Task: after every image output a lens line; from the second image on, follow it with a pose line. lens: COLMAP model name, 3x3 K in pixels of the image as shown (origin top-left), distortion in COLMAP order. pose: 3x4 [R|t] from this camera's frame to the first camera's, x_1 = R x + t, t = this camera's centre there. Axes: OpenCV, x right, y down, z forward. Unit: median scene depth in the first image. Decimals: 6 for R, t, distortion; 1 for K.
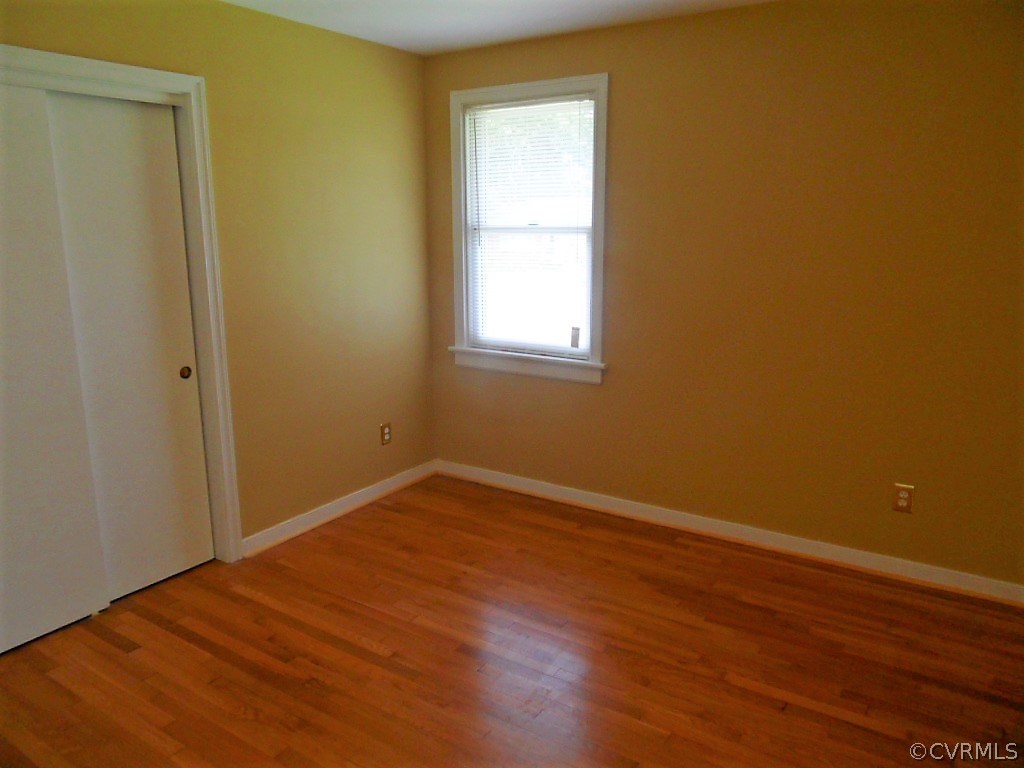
lens RADIAL K [[748.0, 0, 514.8], [0, 748.0, 381.9], [0, 0, 1]] dist [-0.034188, 0.021840]
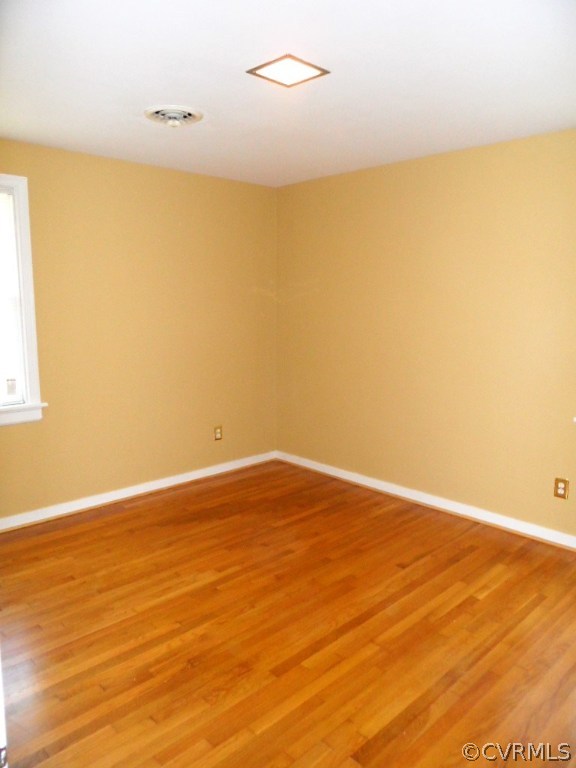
lens RADIAL K [[561.0, 0, 288.0], [0, 561.0, 380.8], [0, 0, 1]] dist [-0.034188, 0.021840]
pose [[0.224169, -0.140438, 0.964378, -0.956218], [0.208715, 0.973520, 0.093254, -0.084840], [-0.951938, 0.180375, 0.247544, 0.496899]]
